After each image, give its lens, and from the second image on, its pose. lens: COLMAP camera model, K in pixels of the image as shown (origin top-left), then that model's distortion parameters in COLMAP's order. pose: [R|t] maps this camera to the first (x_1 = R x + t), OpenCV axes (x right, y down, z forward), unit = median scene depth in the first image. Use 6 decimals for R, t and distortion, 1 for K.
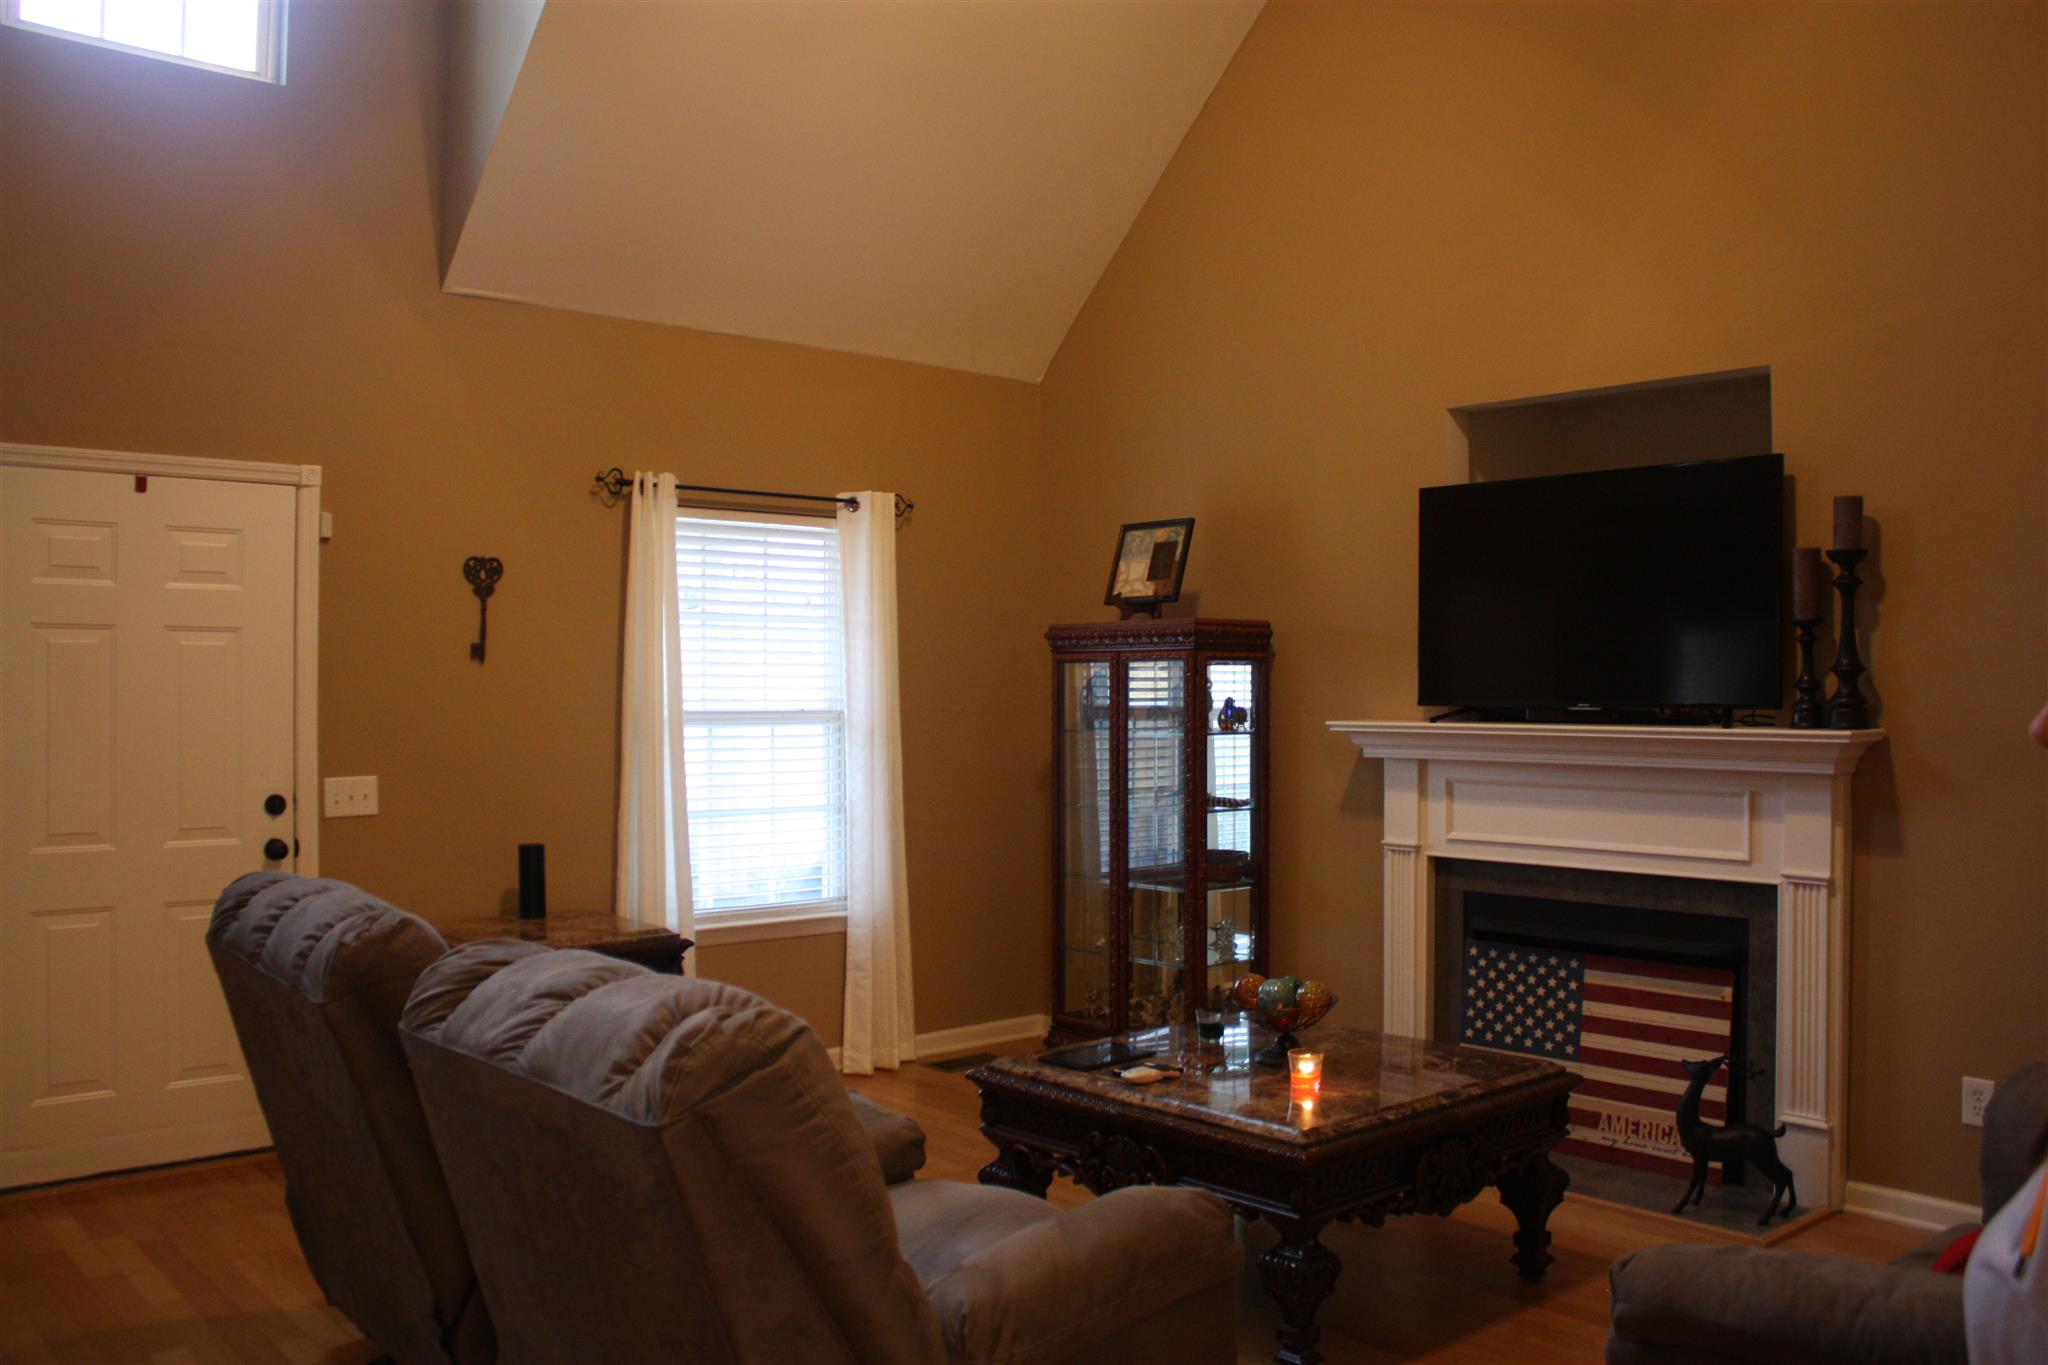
lens RADIAL K [[1730.4, 0, 1011.3], [0, 1730.4, 683.7], [0, 0, 1]] dist [-0.157243, 0.161461]
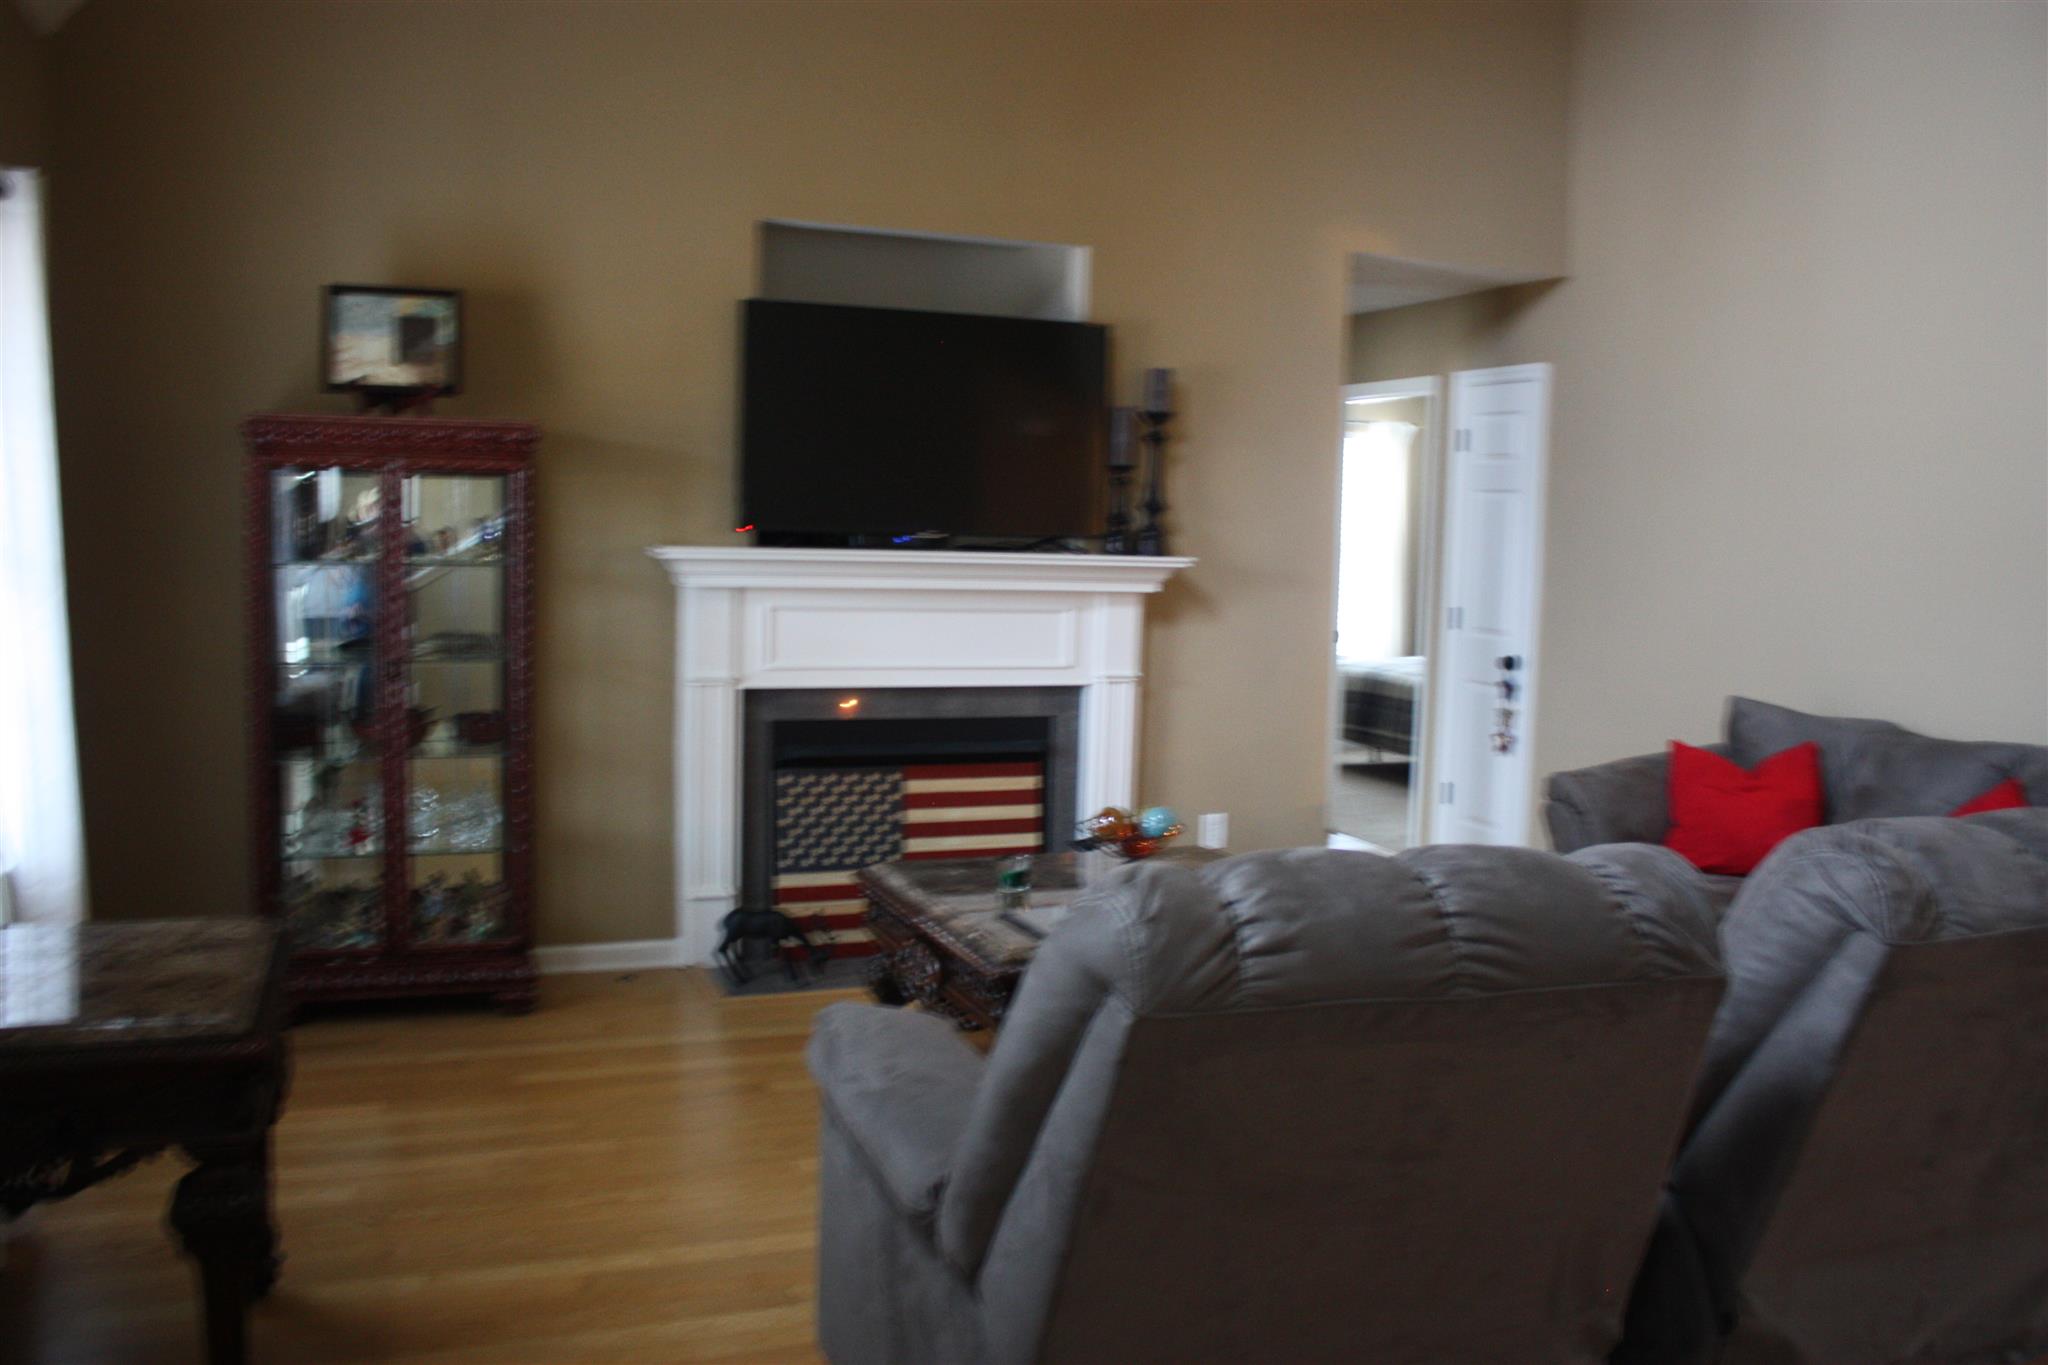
lens RADIAL K [[1730.4, 0, 1011.3], [0, 1730.4, 683.7], [0, 0, 1]] dist [-0.157243, 0.161461]
pose [[0.342662, -0.081416, 0.935924, -0.554165], [-0.029925, 0.994786, 0.097492, -0.000022], [-0.938982, -0.061414, 0.338439, 0.488975]]
